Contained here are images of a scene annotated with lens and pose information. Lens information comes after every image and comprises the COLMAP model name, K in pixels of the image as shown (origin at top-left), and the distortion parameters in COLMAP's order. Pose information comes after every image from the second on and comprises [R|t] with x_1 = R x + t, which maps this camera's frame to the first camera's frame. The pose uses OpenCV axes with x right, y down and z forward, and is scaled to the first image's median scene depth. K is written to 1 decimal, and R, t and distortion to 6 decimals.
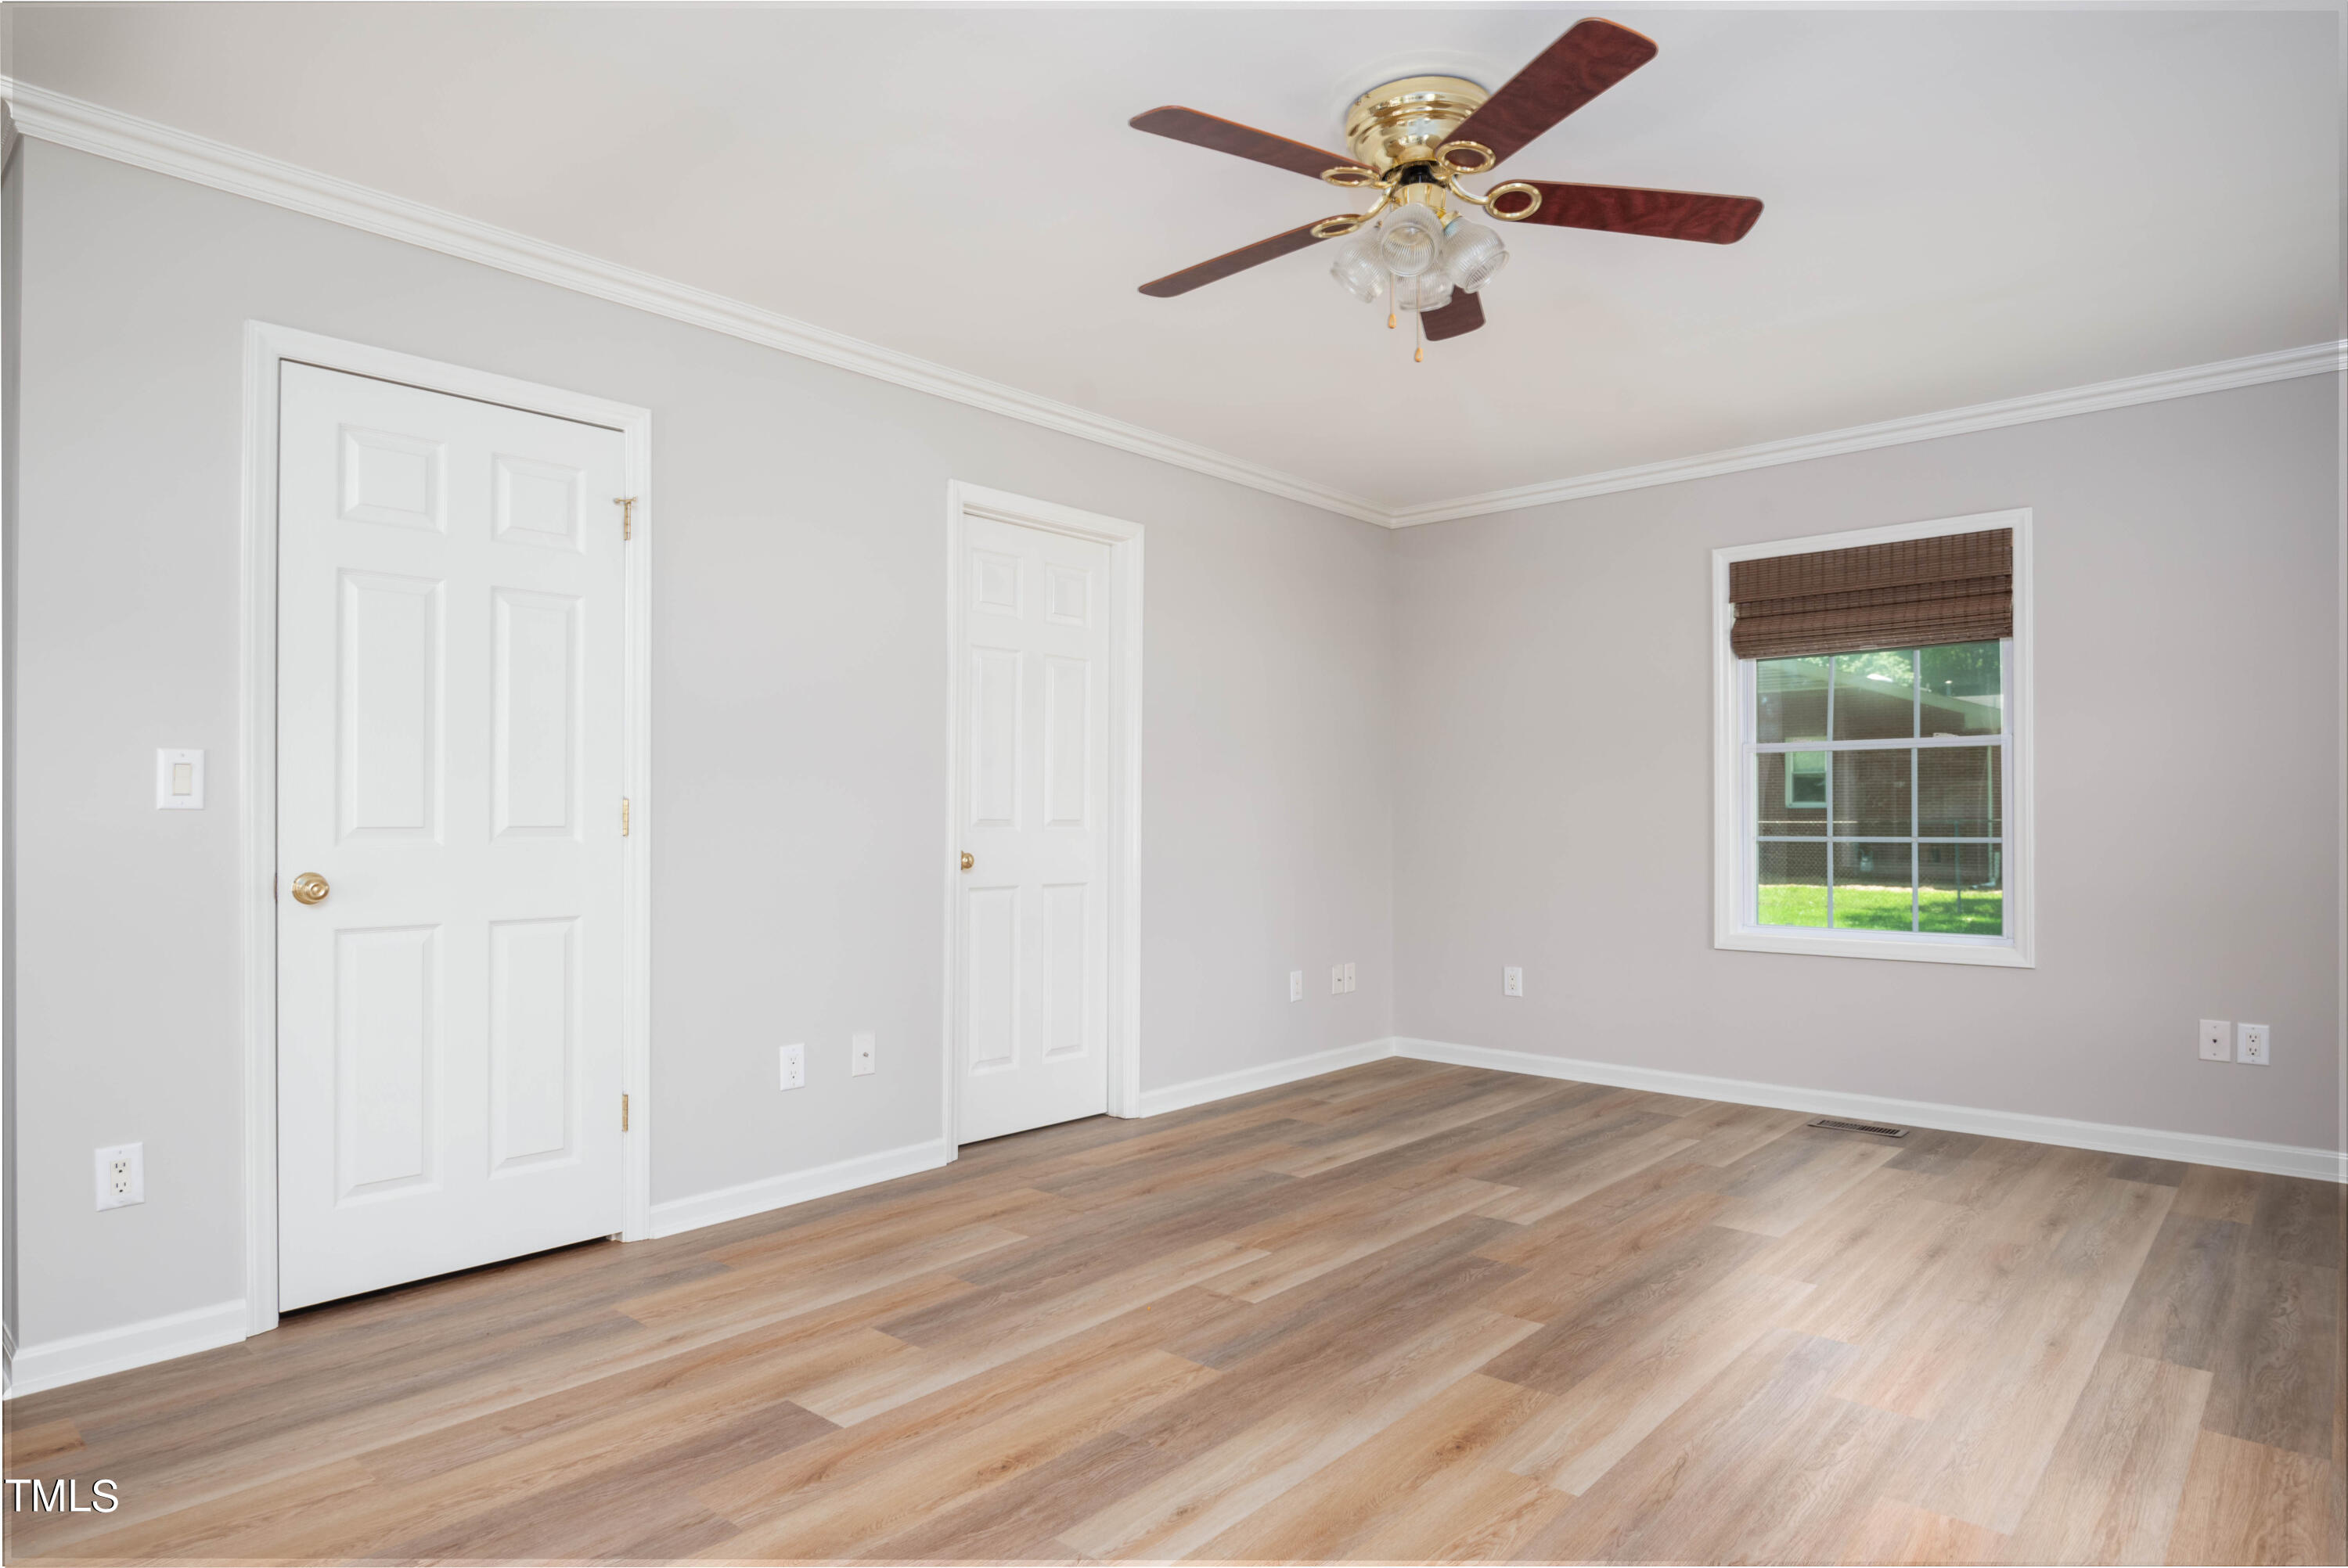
lens RADIAL K [[1323.7, 0, 1174.0], [0, 1323.7, 784.0], [0, 0, 1]] dist [-0.006539, -0.001989]
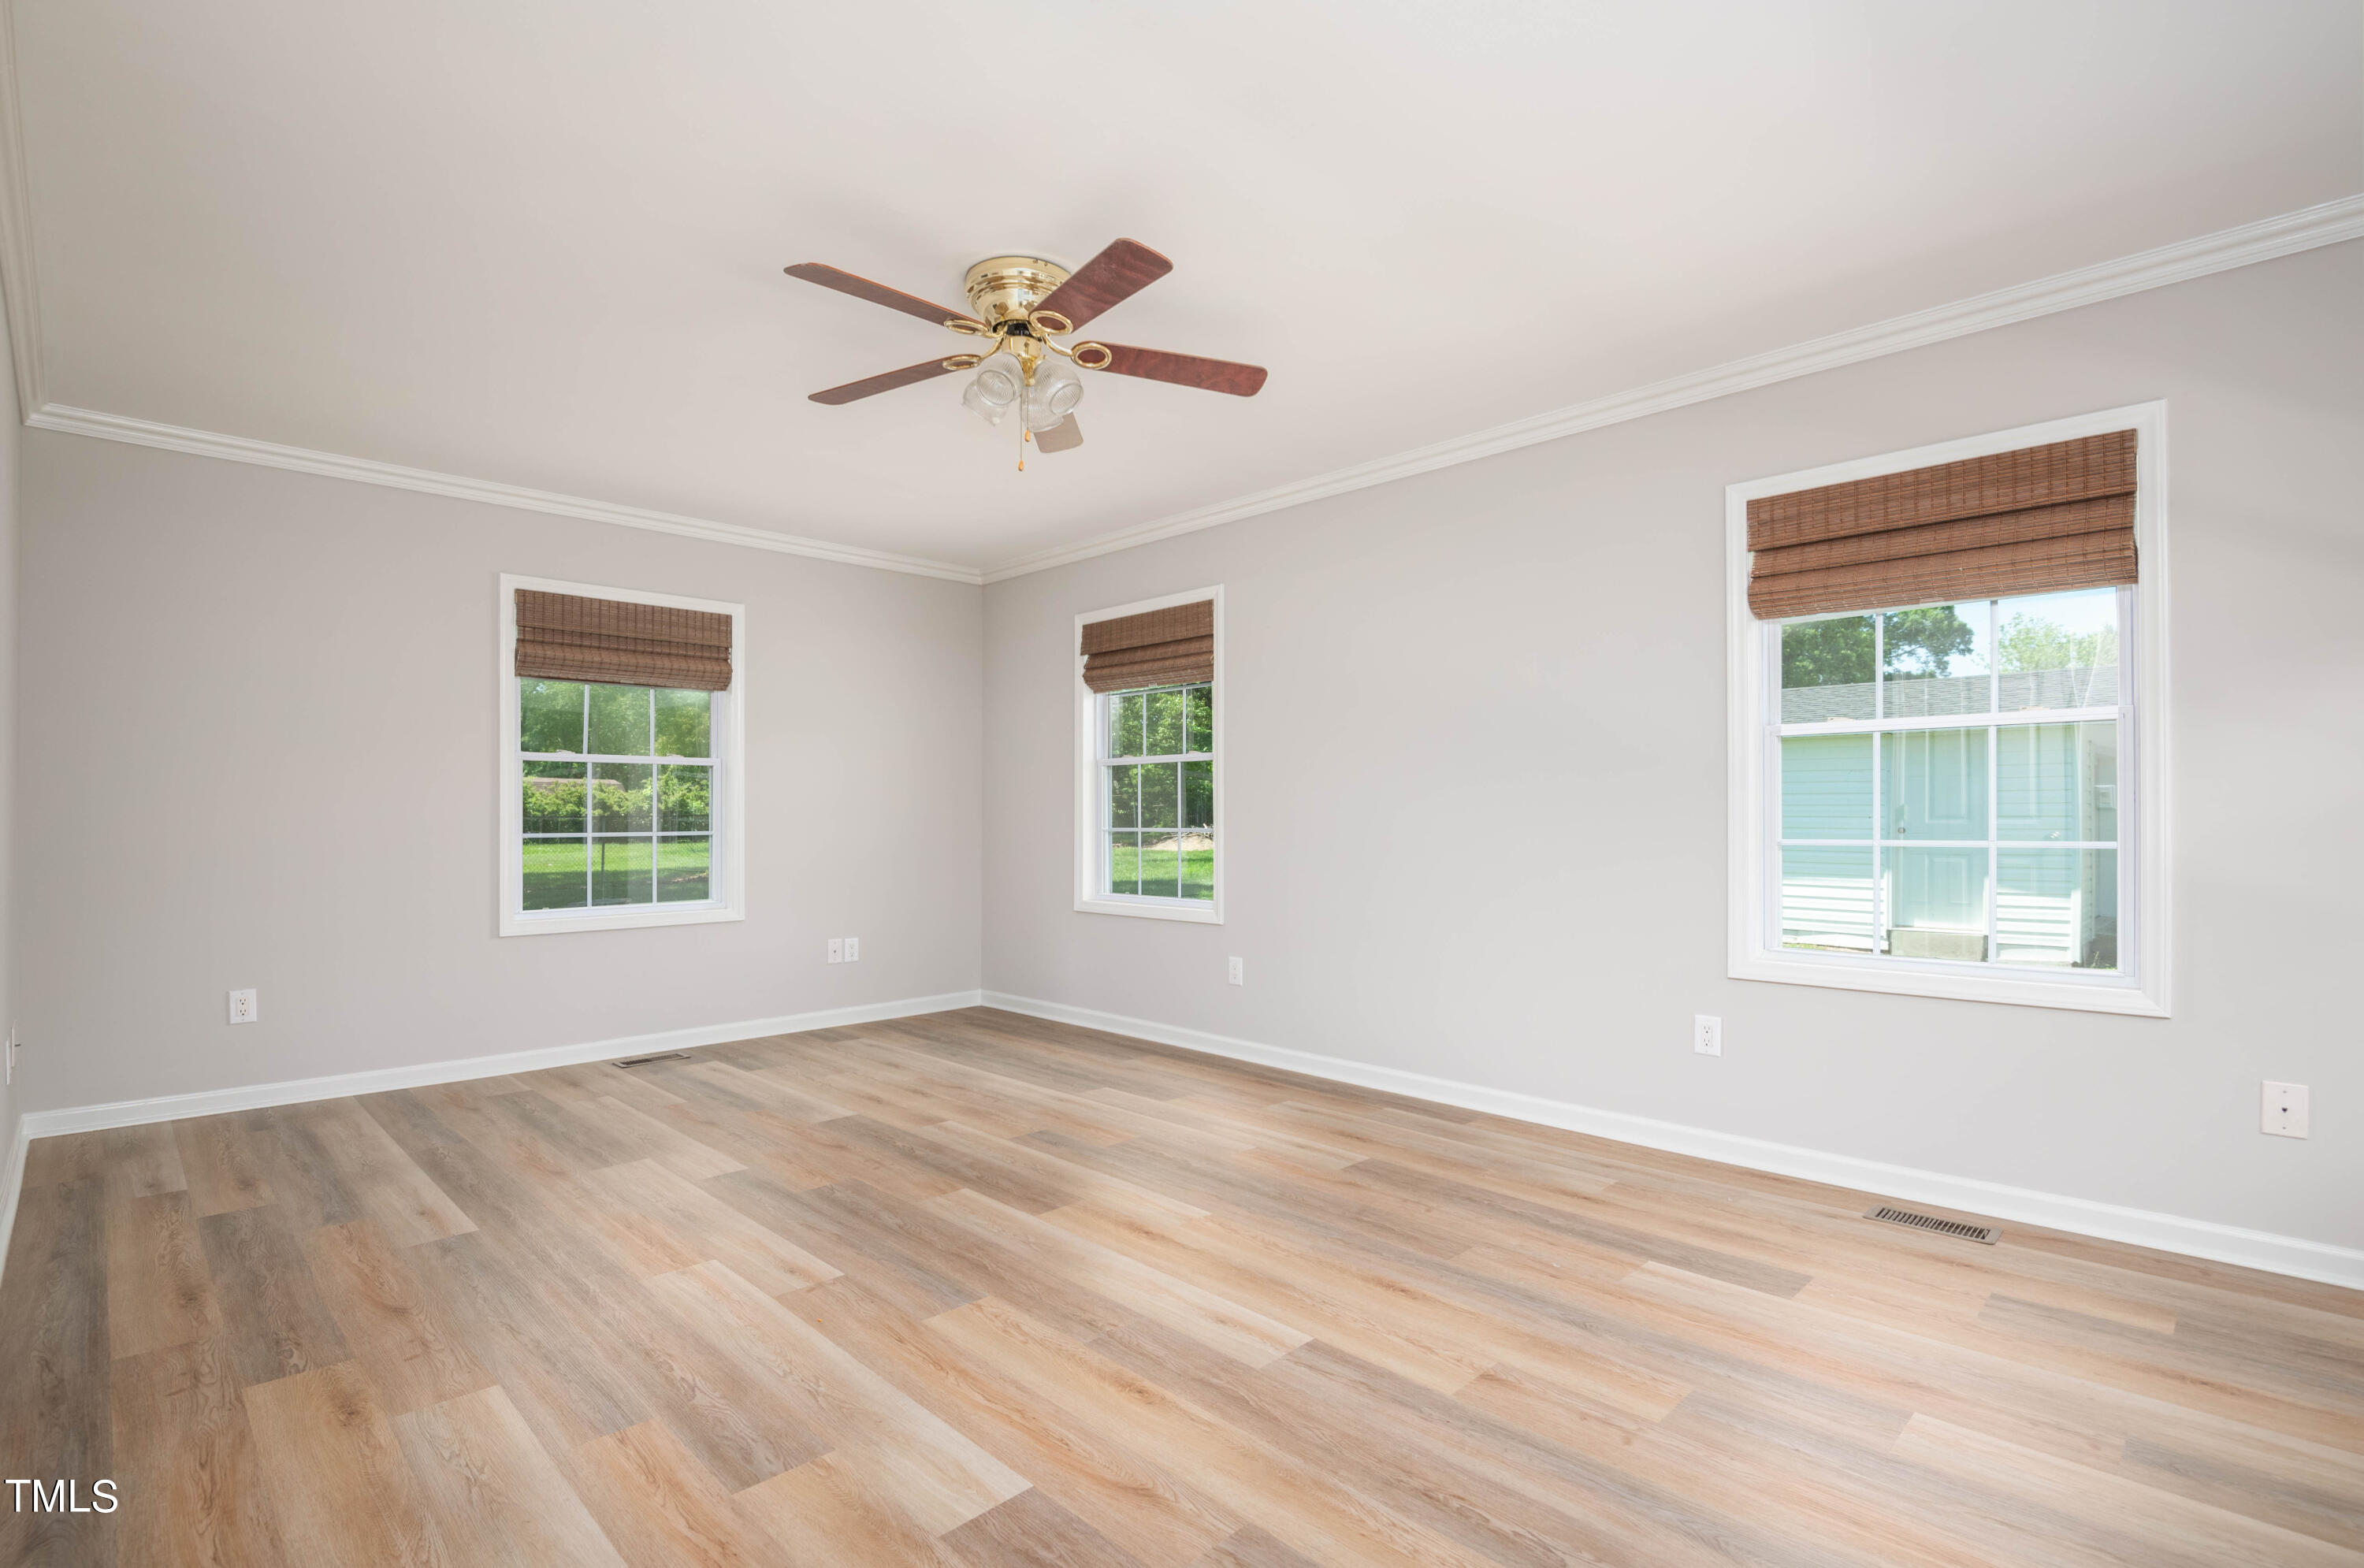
lens RADIAL K [[1094.1, 0, 1145.2], [0, 1094.1, 819.8], [0, 0, 1]] dist [-0.022197, -0.000374]
pose [[0.088819, -0.000716, 0.996048, -0.698333], [-0.023834, 0.999712, 0.002844, 0.018852], [-0.995763, -0.023992, 0.088776, 0.616999]]
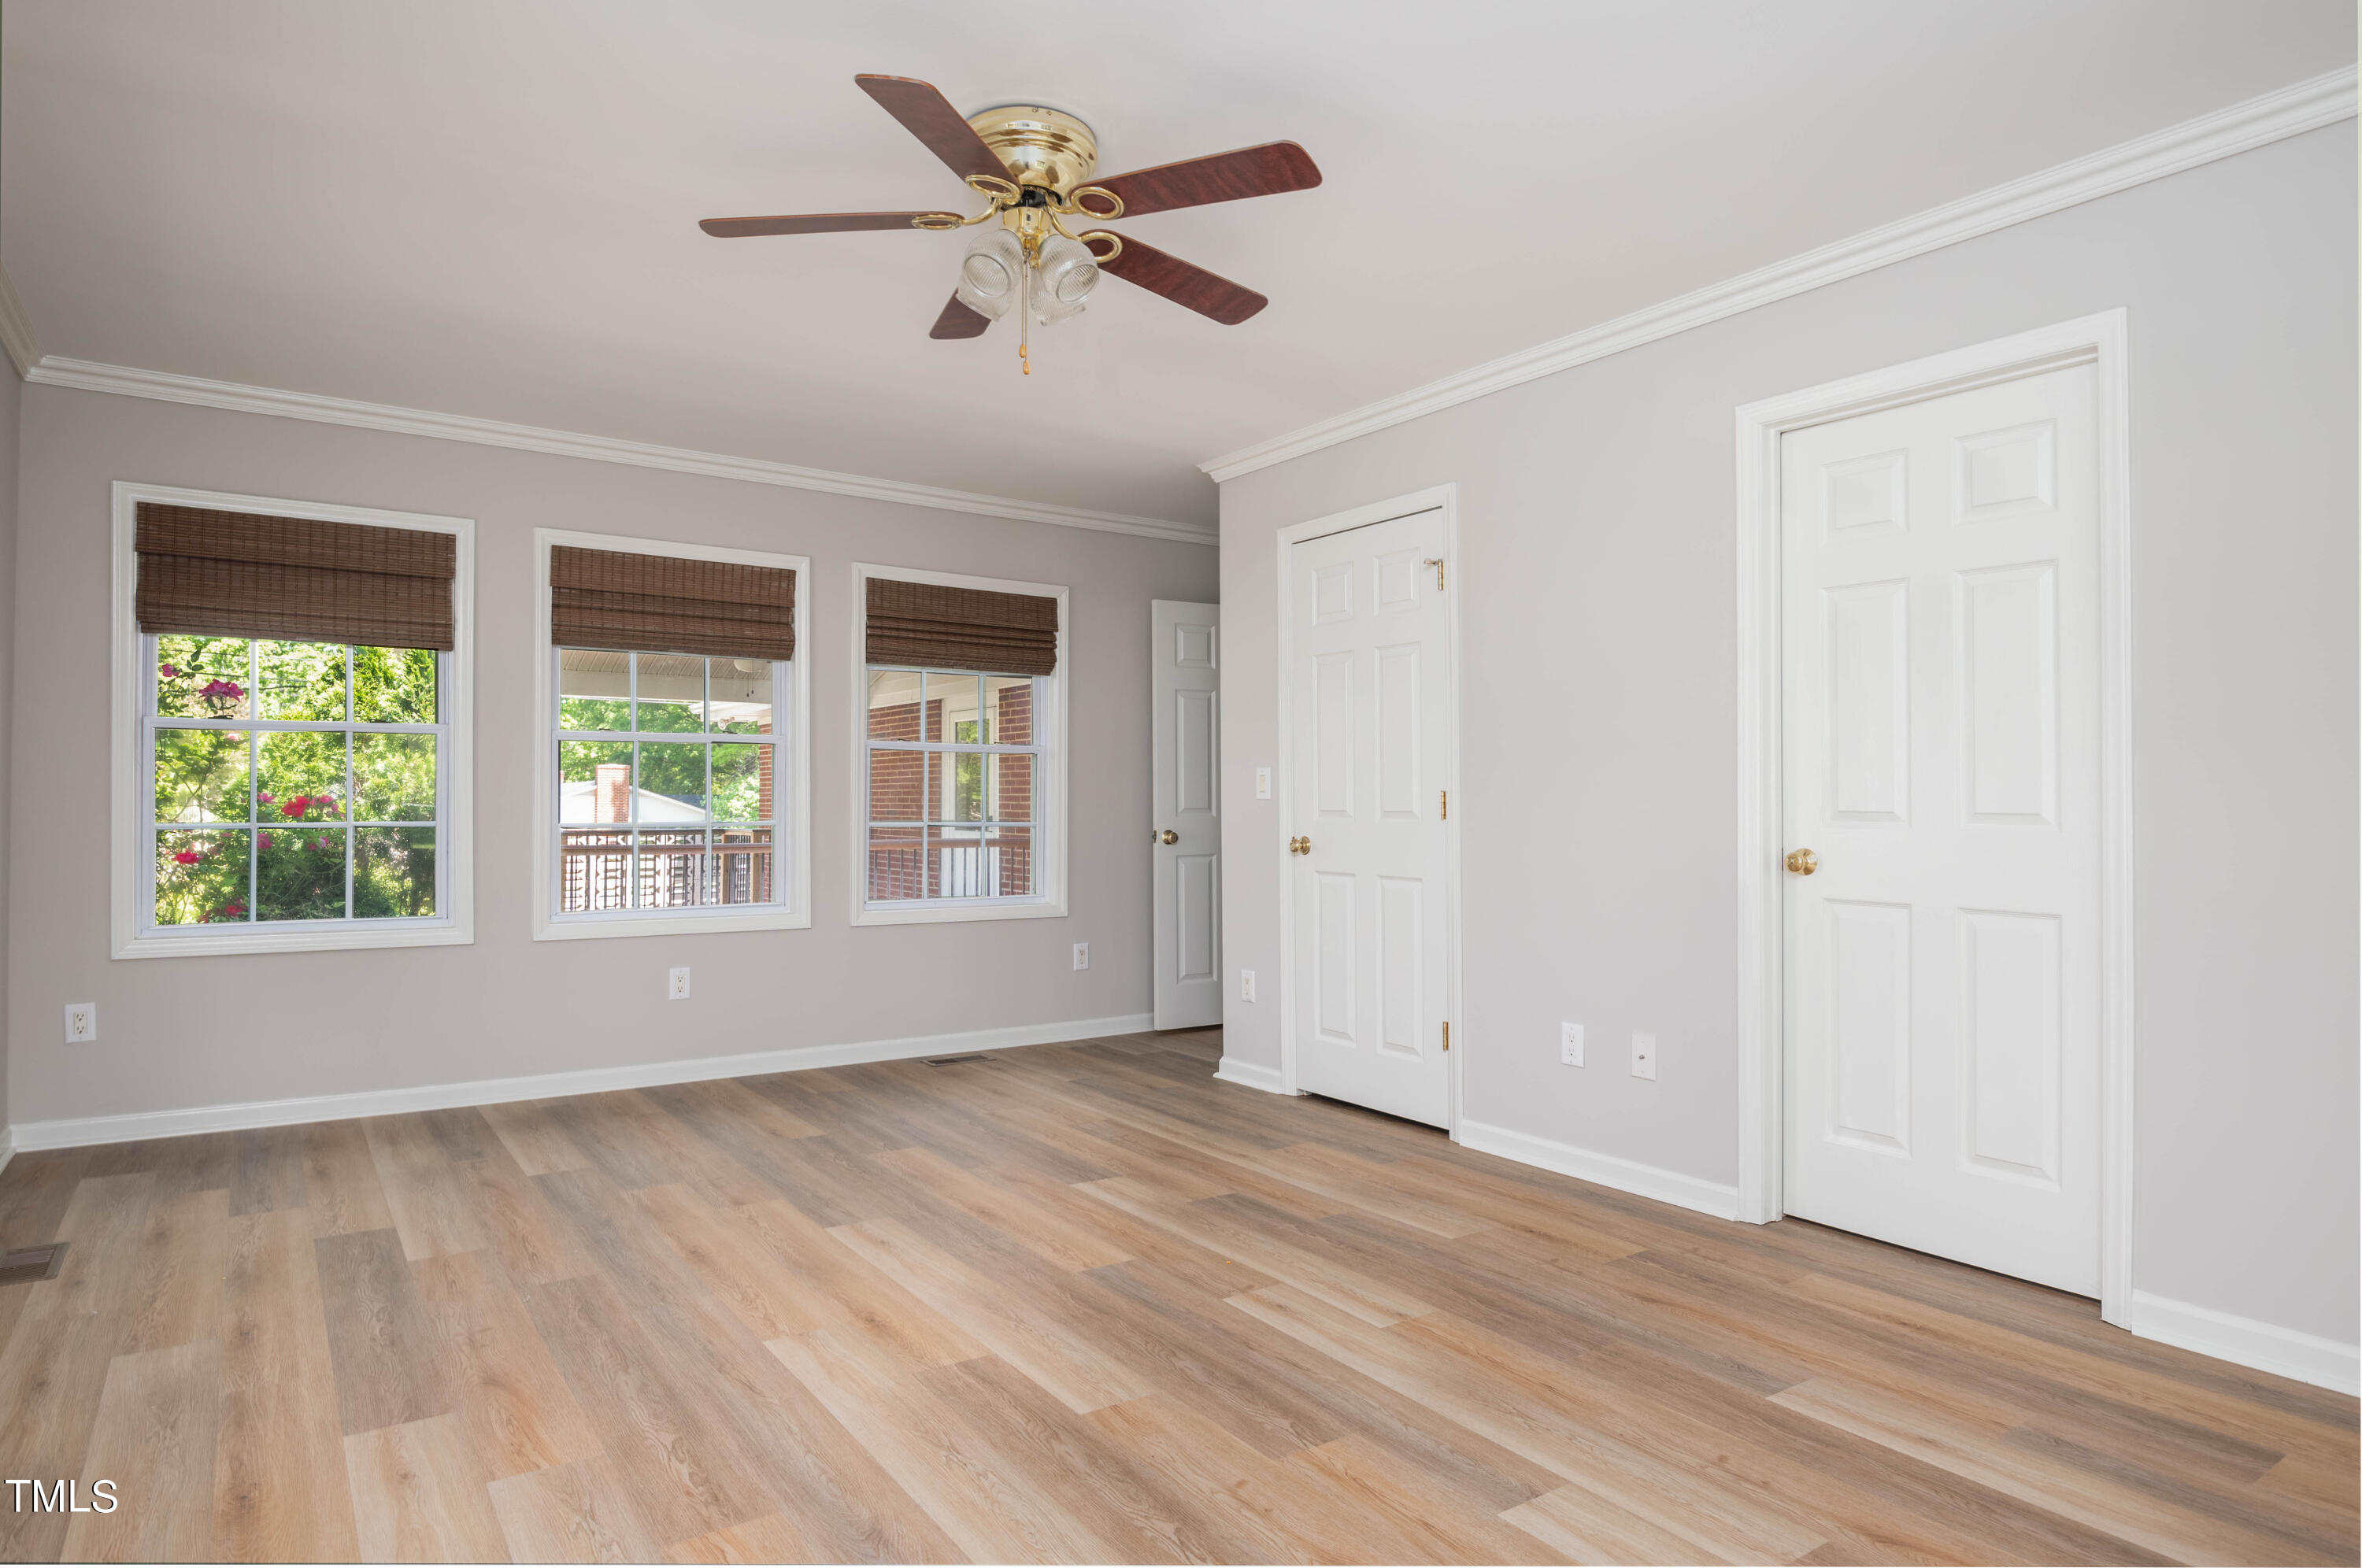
lens RADIAL K [[1331.6, 0, 1181.0], [0, 1331.6, 784.0], [0, 0, 1]] dist [-0.006539, -0.001989]
pose [[-0.225992, -0.014292, -0.974024, 0.930633], [0.019637, 0.999622, -0.019224, 0.022509], [0.973931, -0.023471, -0.225626, 1.073162]]
